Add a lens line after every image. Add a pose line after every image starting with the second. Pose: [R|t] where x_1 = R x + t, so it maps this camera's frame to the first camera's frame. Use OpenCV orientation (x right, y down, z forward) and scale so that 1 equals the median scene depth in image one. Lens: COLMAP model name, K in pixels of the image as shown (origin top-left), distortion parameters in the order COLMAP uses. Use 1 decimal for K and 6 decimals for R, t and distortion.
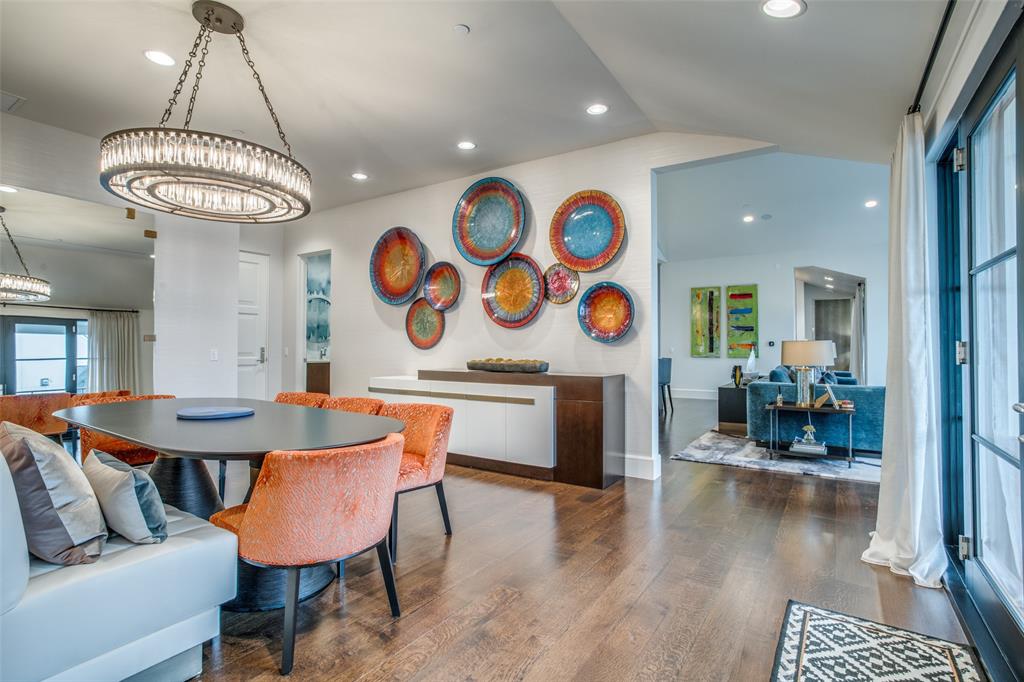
lens RADIAL K [[500.7, 0, 512.4], [0, 500.7, 336.6], [0, 0, 1]] dist [-0.053268, 0.030143]
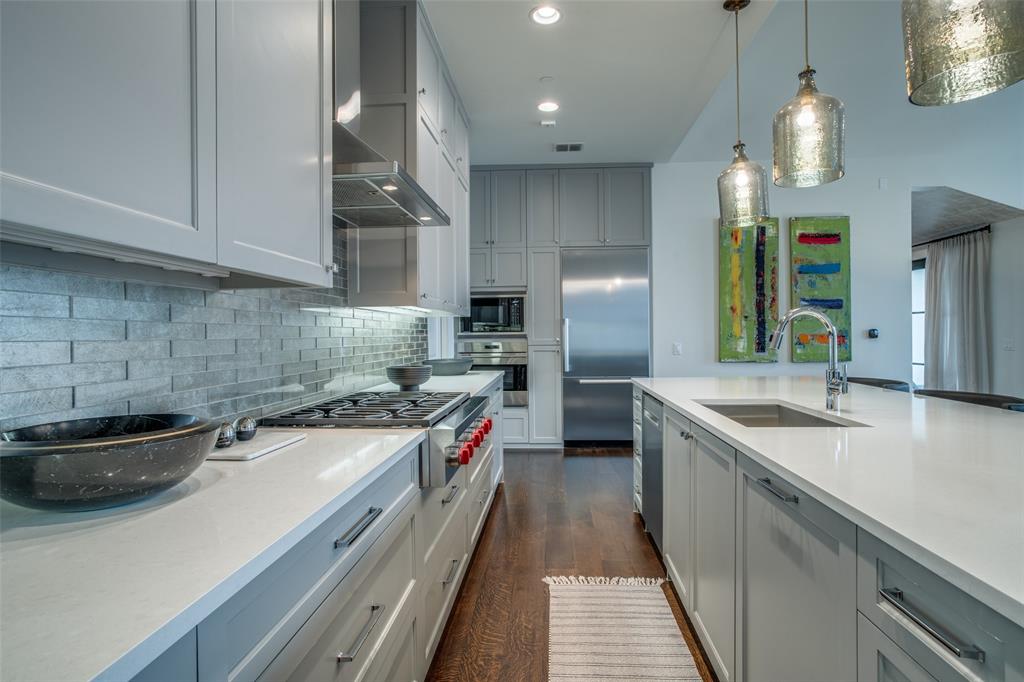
lens RADIAL K [[527.0, 0, 532.8], [0, 527.0, 333.7], [0, 0, 1]] dist [-0.029026, 0.036659]
pose [[0.857031, -0.007525, 0.515209, -0.059080], [-0.000337, 0.999885, 0.015165, 0.006298], [-0.515264, -0.013170, 0.856930, 0.701066]]
